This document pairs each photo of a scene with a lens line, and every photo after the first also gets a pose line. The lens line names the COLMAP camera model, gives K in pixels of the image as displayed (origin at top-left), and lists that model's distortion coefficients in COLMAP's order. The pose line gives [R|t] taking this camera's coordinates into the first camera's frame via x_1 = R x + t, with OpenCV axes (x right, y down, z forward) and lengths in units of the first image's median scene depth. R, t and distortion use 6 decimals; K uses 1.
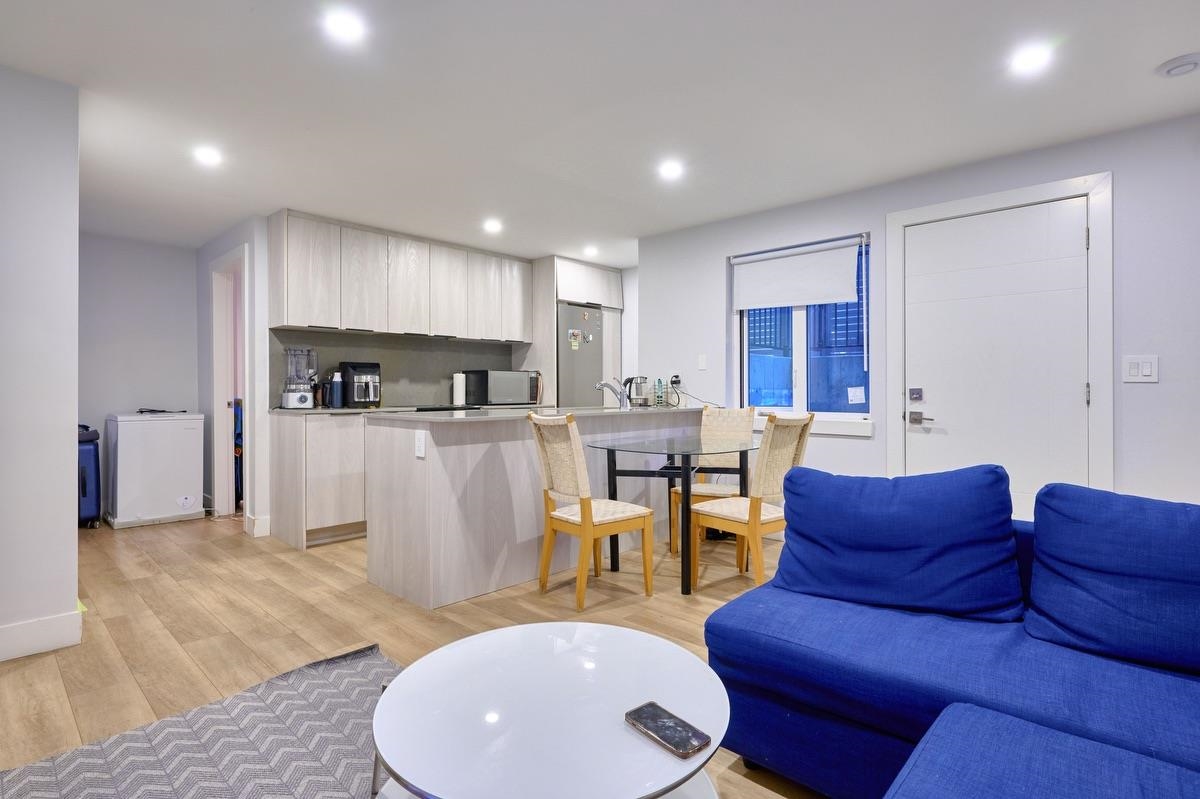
lens RADIAL K [[594.8, 0, 610.7], [0, 594.8, 391.0], [0, 0, 1]] dist [-0.001431, 0.000239]
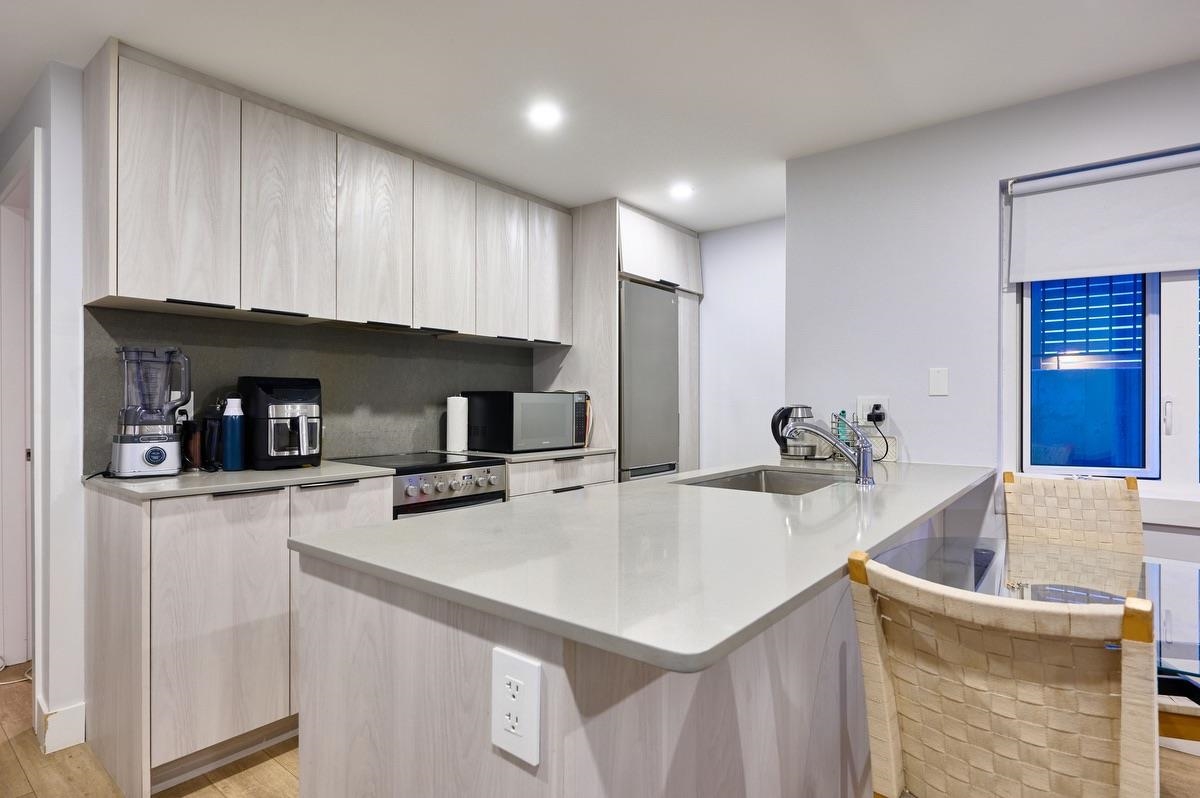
lens RADIAL K [[636.7, 0, 593.2], [0, 636.7, 403.6], [0, 0, 1]] dist [-0.004081, -0.001997]
pose [[0.998396, 0.003106, 0.056530, -0.188136], [-0.003030, 0.999994, -0.001428, -0.026351], [-0.056534, 0.001255, 0.998400, 0.448420]]
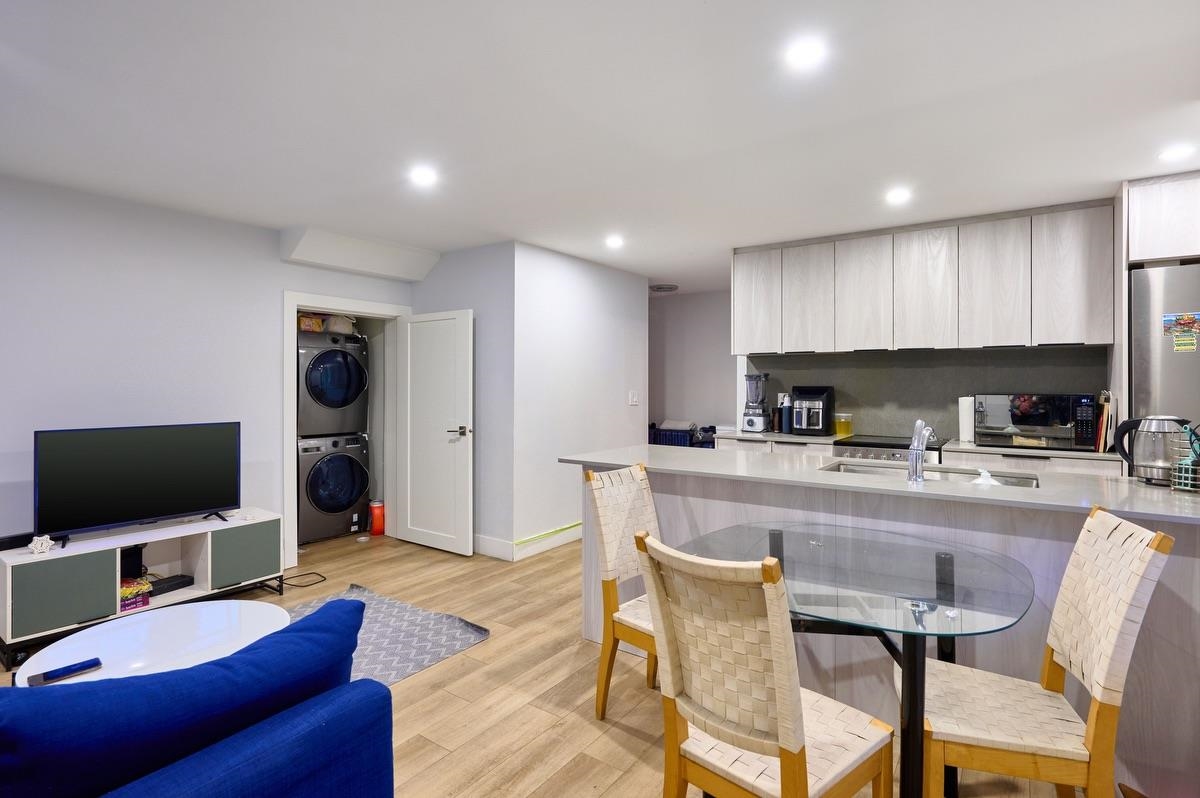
lens RADIAL K [[594.8, 0, 606.0], [0, 594.8, 389.7], [0, 0, 1]] dist [-0.001431, 0.000239]
pose [[0.127150, 0.010263, -0.991830, 0.465294], [-0.002060, 0.999947, 0.010083, -0.052046], [0.991881, 0.000761, 0.127165, 0.566281]]
